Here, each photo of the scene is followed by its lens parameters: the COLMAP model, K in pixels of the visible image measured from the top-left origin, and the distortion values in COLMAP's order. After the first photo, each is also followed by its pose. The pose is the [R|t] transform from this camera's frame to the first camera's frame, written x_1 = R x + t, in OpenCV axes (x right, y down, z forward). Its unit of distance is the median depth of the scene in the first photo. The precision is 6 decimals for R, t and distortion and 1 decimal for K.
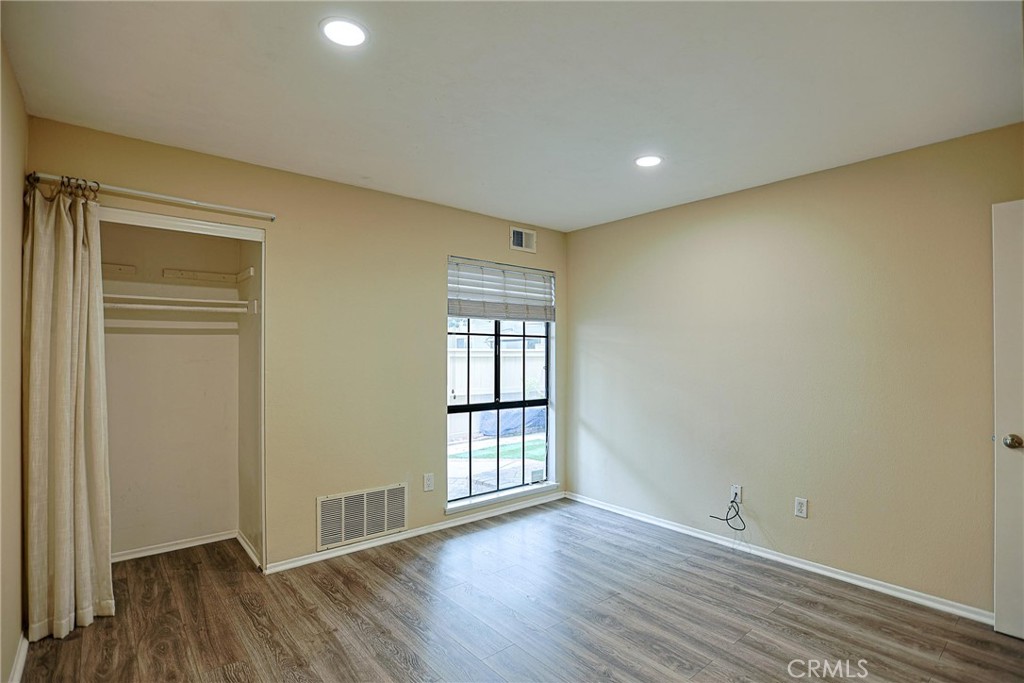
lens RADIAL K [[492.4, 0, 506.6], [0, 492.4, 348.0], [0, 0, 1]] dist [-0.055829, 0.020358]
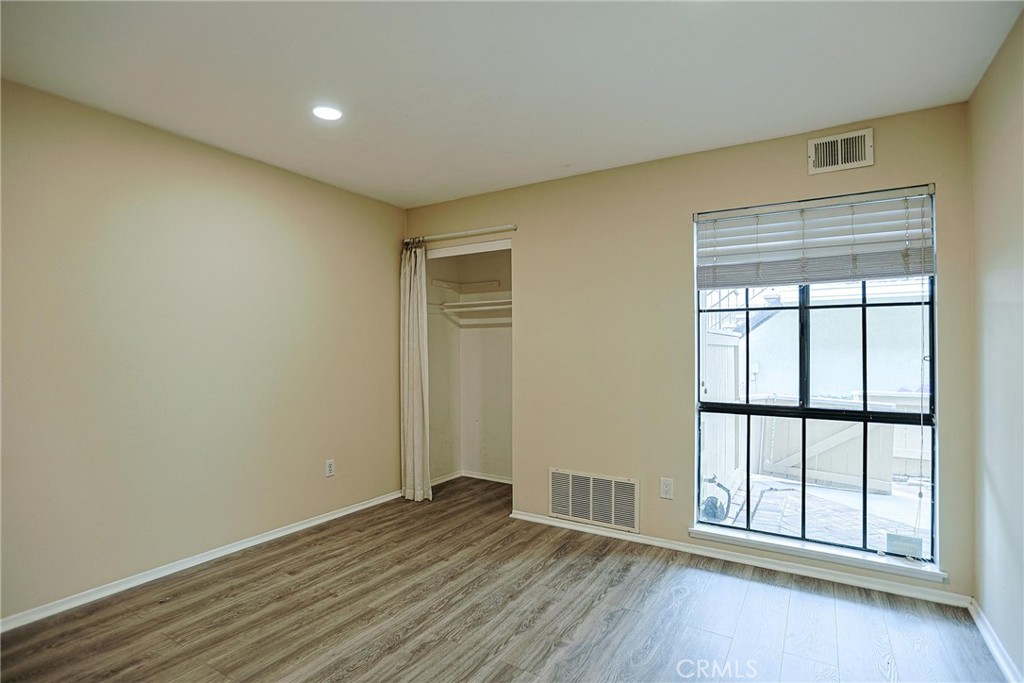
lens RADIAL K [[498.0, 0, 513.7], [0, 498.0, 337.7], [0, 0, 1]] dist [-0.058998, 0.023045]
pose [[0.317766, -0.020767, -0.947942, 0.630345], [0.012700, 0.999764, -0.017645, 0.028588], [0.948084, -0.006432, 0.317954, 0.534077]]
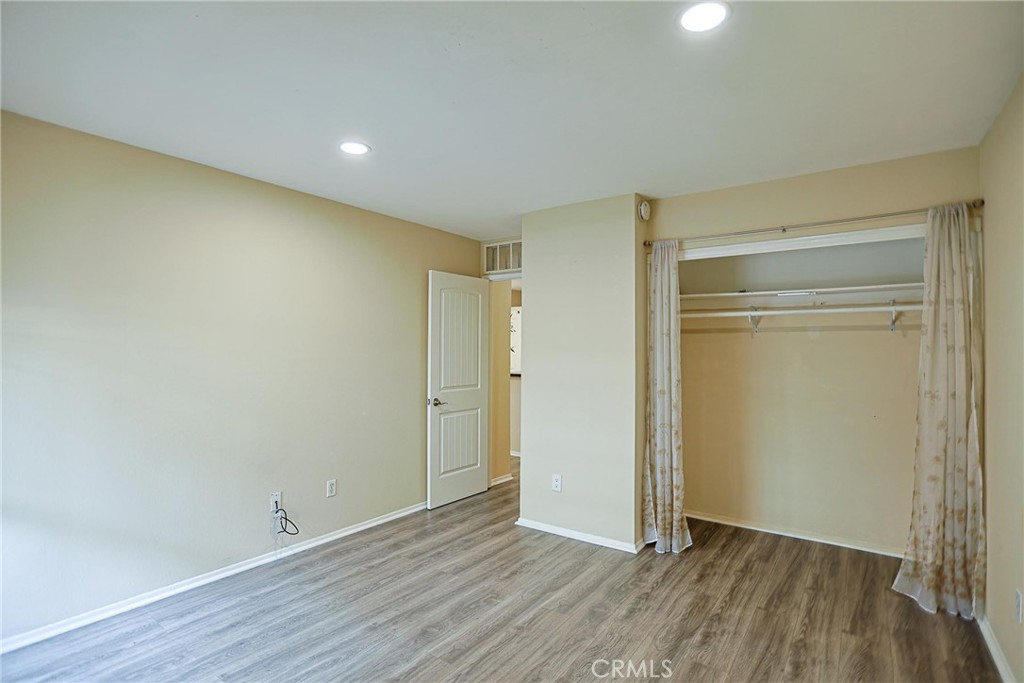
lens RADIAL K [[498.0, 0, 513.7], [0, 498.0, 337.7], [0, 0, 1]] dist [-0.058998, 0.023045]
pose [[-0.245384, 0.012895, 0.969340, -0.591822], [-0.017493, 0.999690, -0.017726, -0.015921], [-0.969268, -0.021306, -0.245083, 0.798389]]
